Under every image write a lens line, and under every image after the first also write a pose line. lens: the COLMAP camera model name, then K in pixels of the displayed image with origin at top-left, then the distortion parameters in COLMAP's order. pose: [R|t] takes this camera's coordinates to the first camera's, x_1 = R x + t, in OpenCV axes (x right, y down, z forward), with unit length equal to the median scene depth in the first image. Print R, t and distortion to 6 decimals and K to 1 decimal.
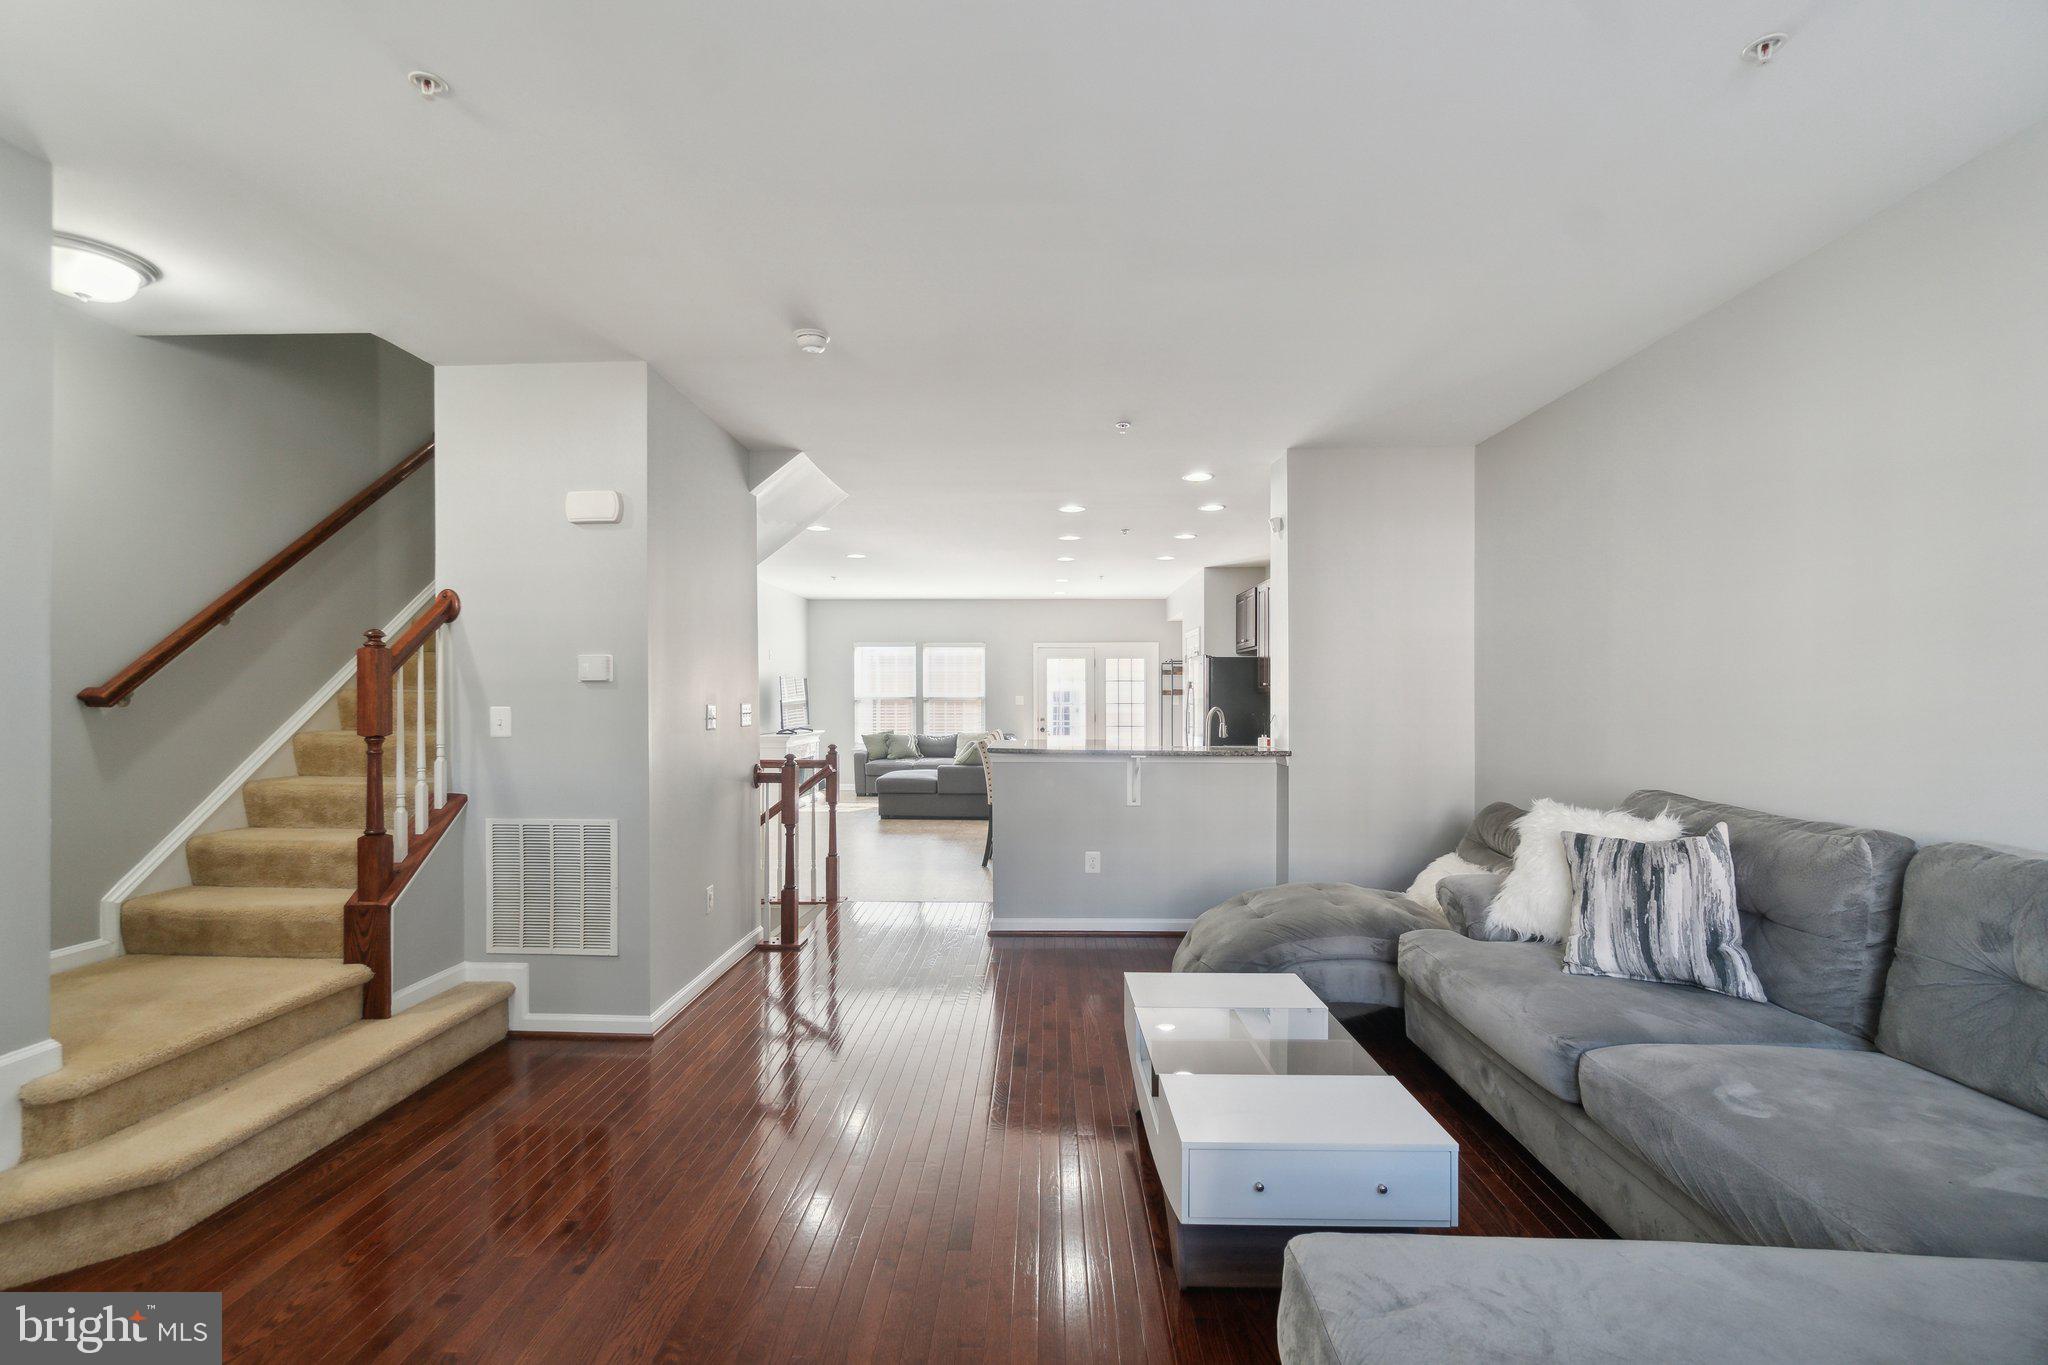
lens RADIAL K [[893.1, 0, 1006.8], [0, 893.1, 686.5], [0, 0, 1]] dist [-0.003647, 0.000058]
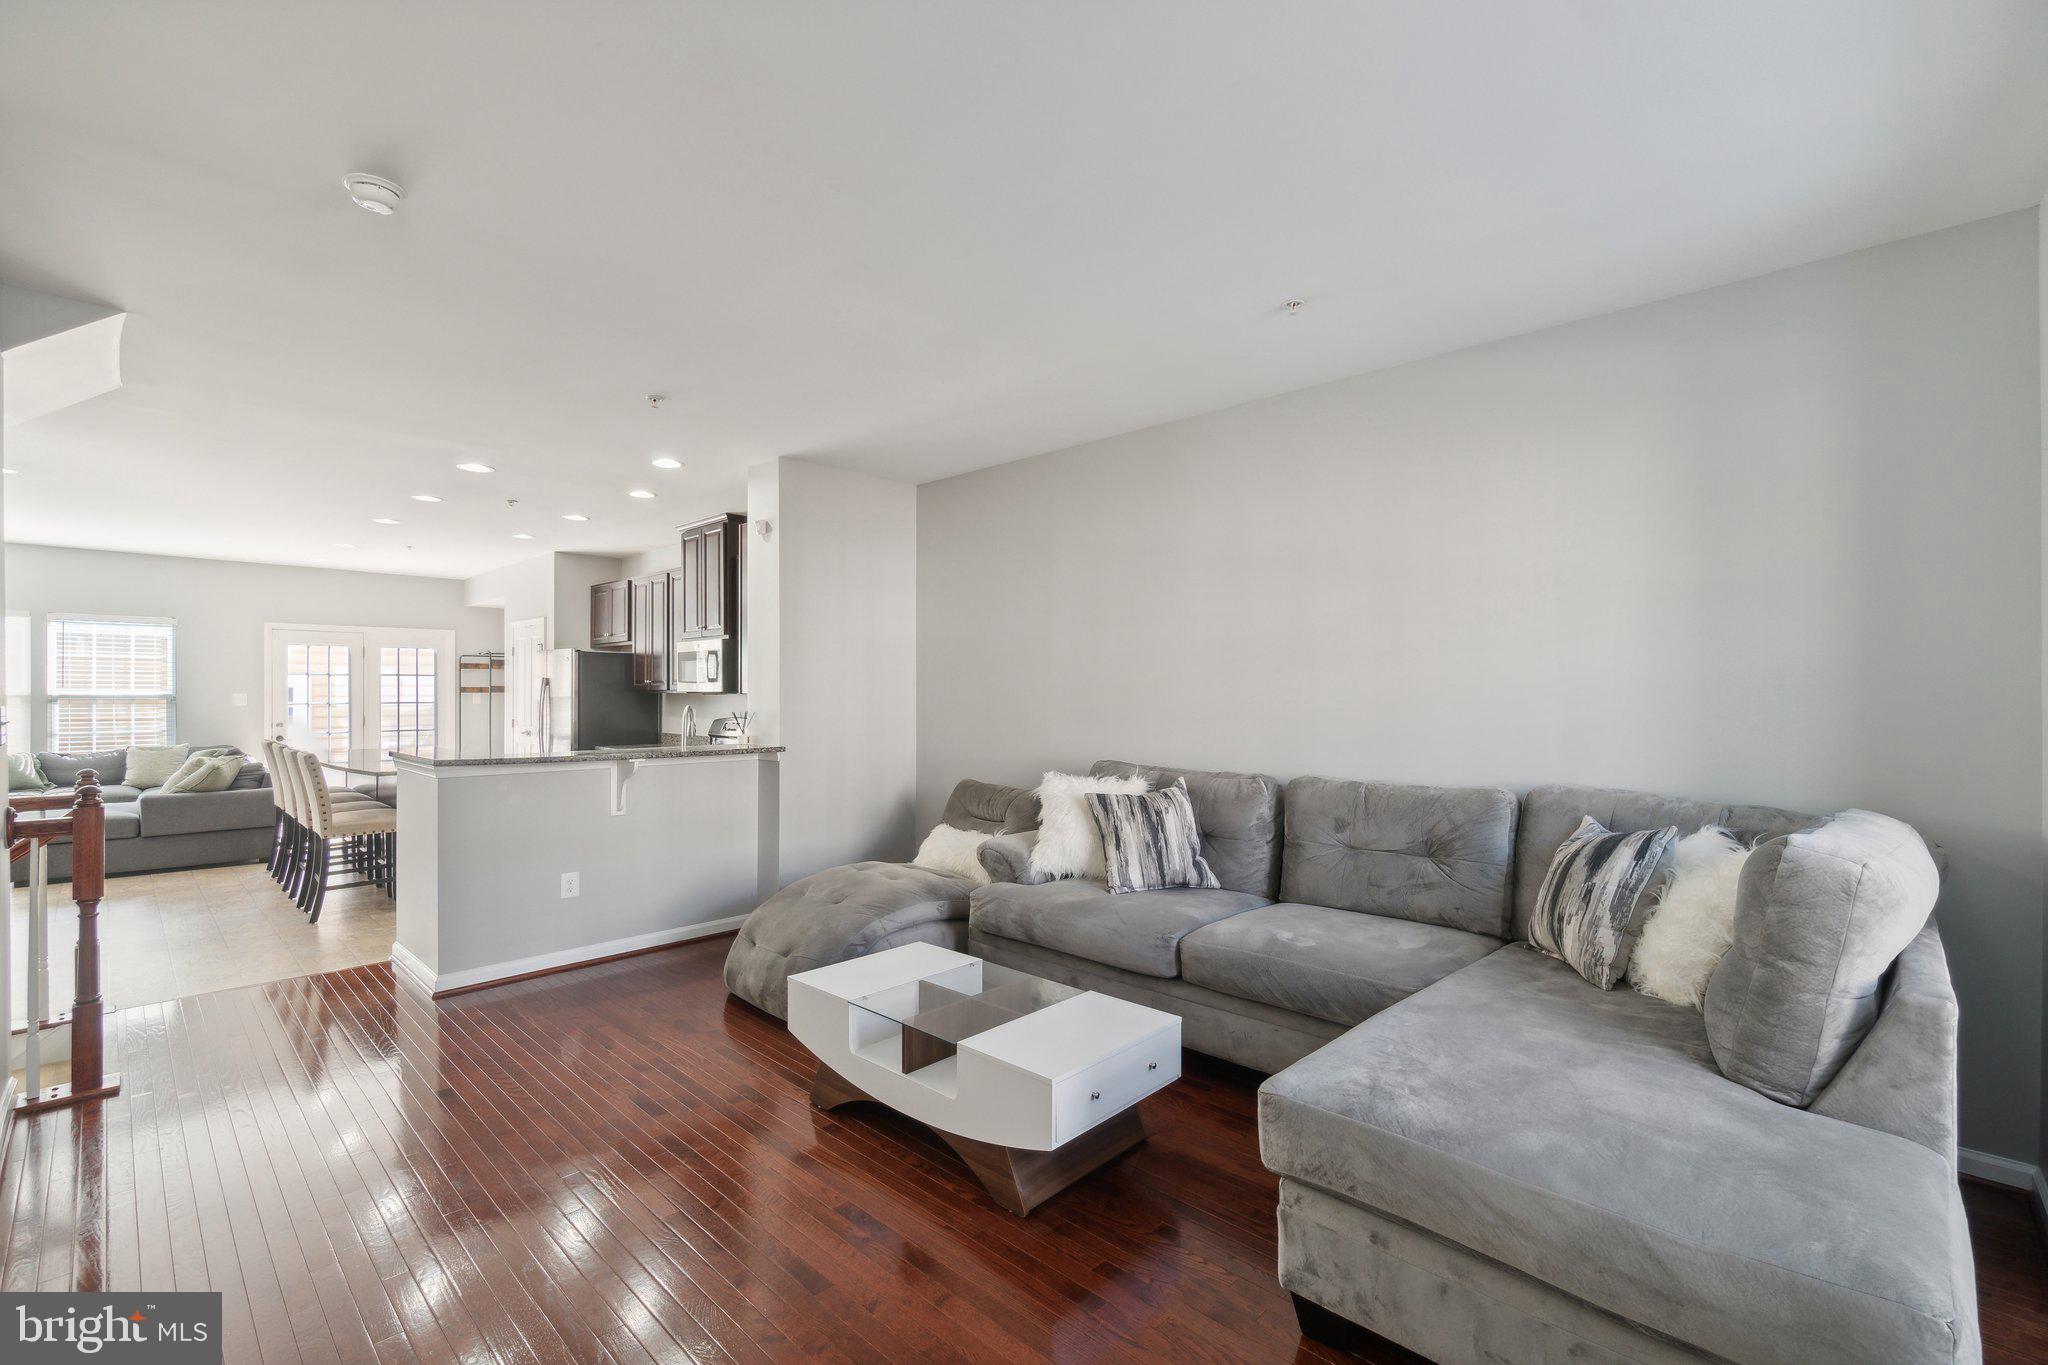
lens RADIAL K [[893.1, 0, 1006.8], [0, 893.1, 686.5], [0, 0, 1]] dist [-0.003647, 0.000058]
pose [[0.669631, 0.005481, 0.742673, -0.277323], [-0.007544, 0.999971, -0.000578, 0.000700], [-0.742655, -0.005216, 0.669654, 0.106422]]
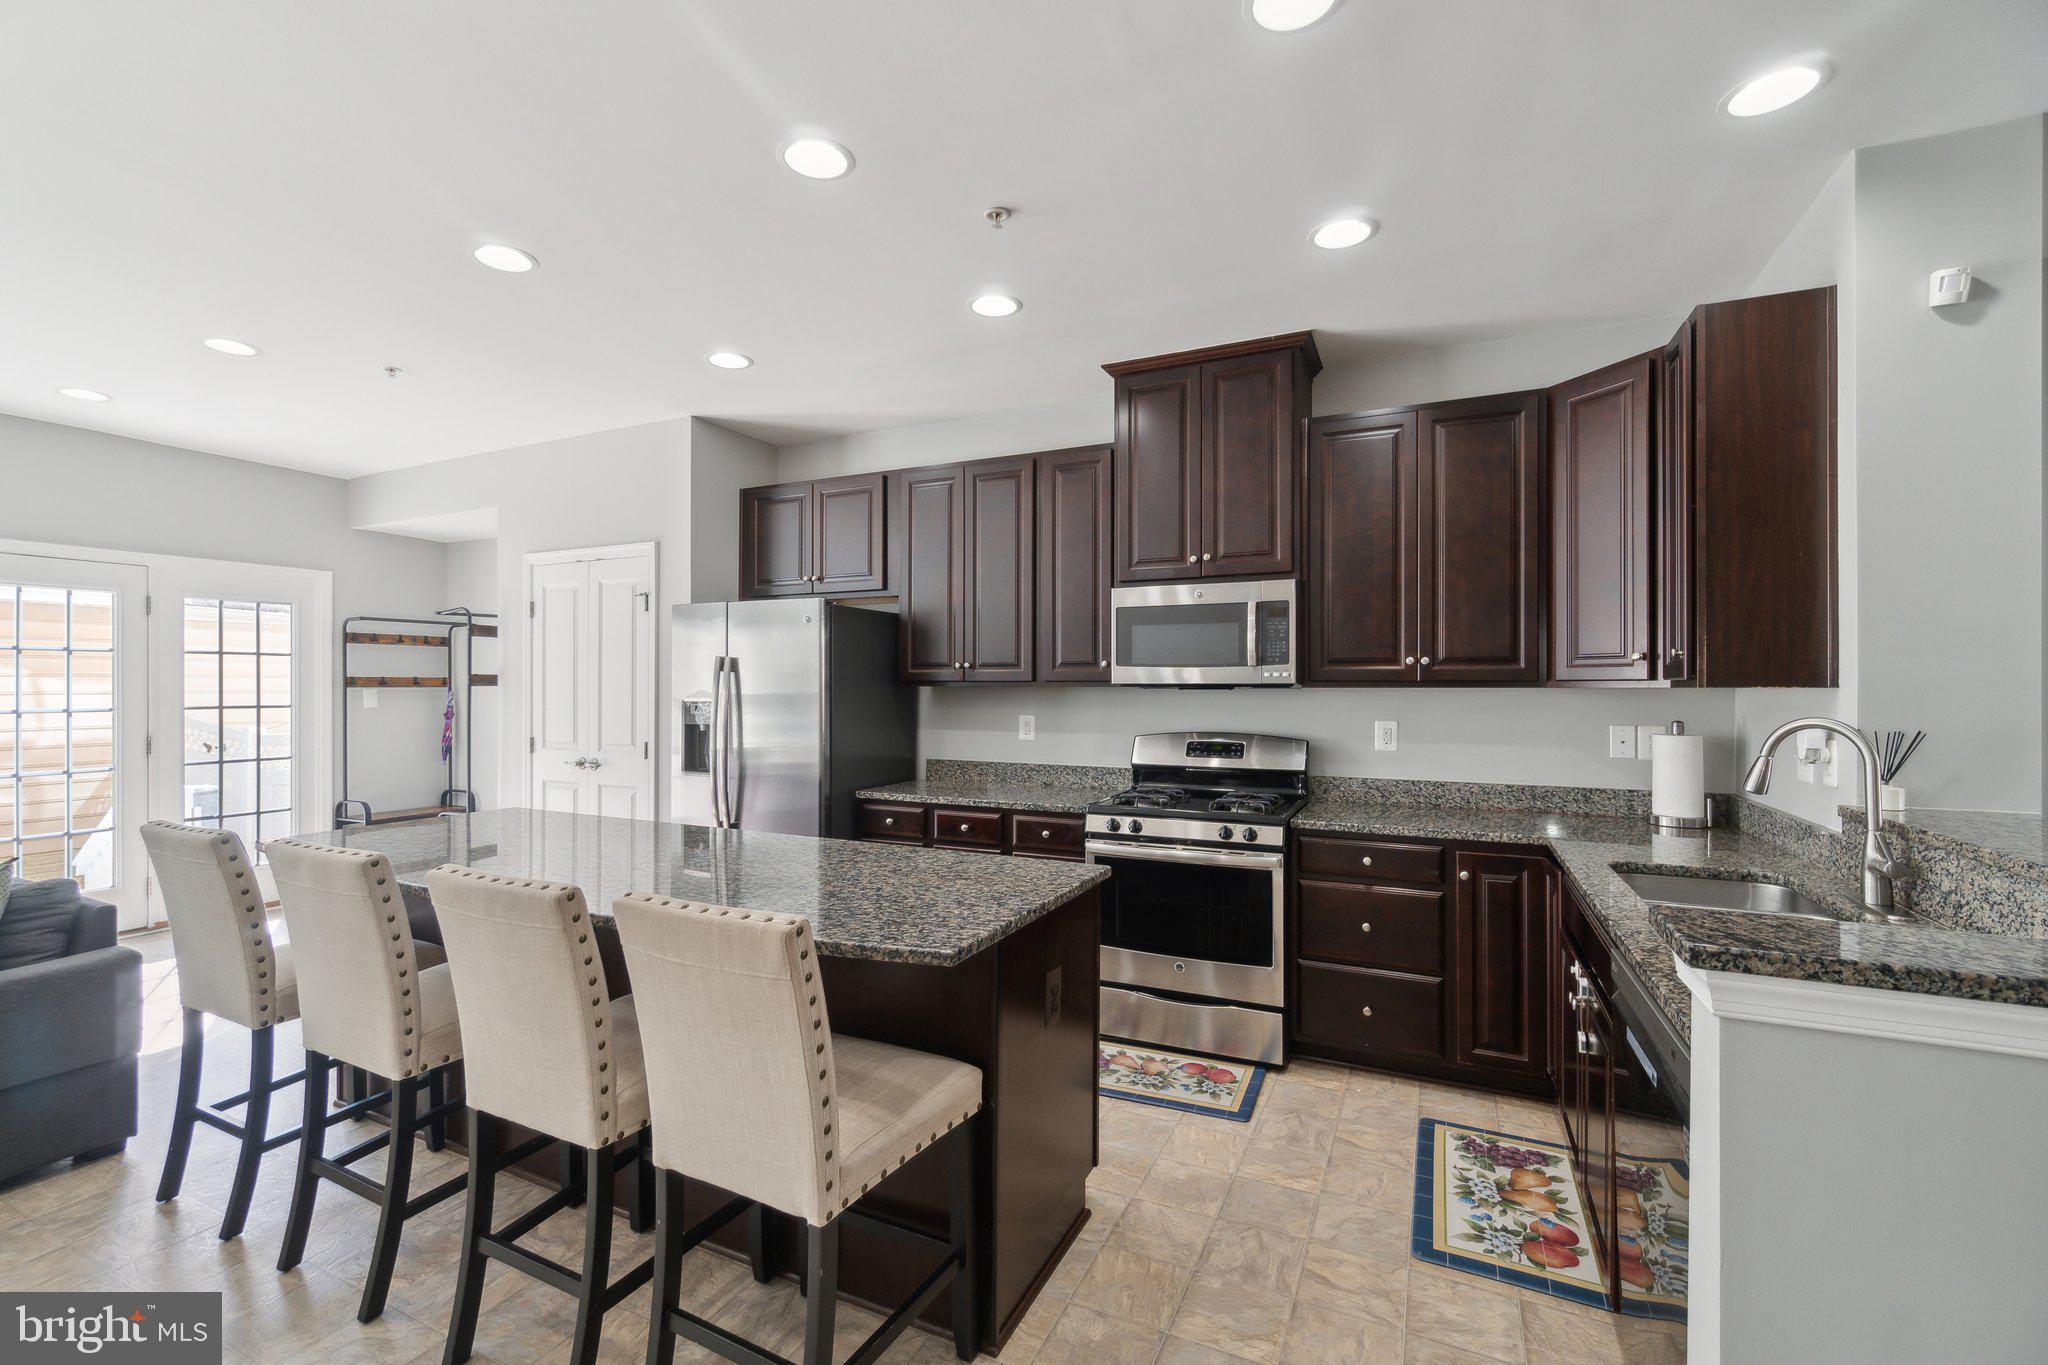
lens RADIAL K [[892.3, 0, 1011.6], [0, 892.3, 683.0], [0, 0, 1]] dist [-0.001056, -0.003845]
pose [[0.402648, 0.002359, 0.915352, -0.272670], [-0.007037, 0.999975, 0.000519, 0.011899], [-0.915328, -0.006651, 0.402655, 1.276472]]
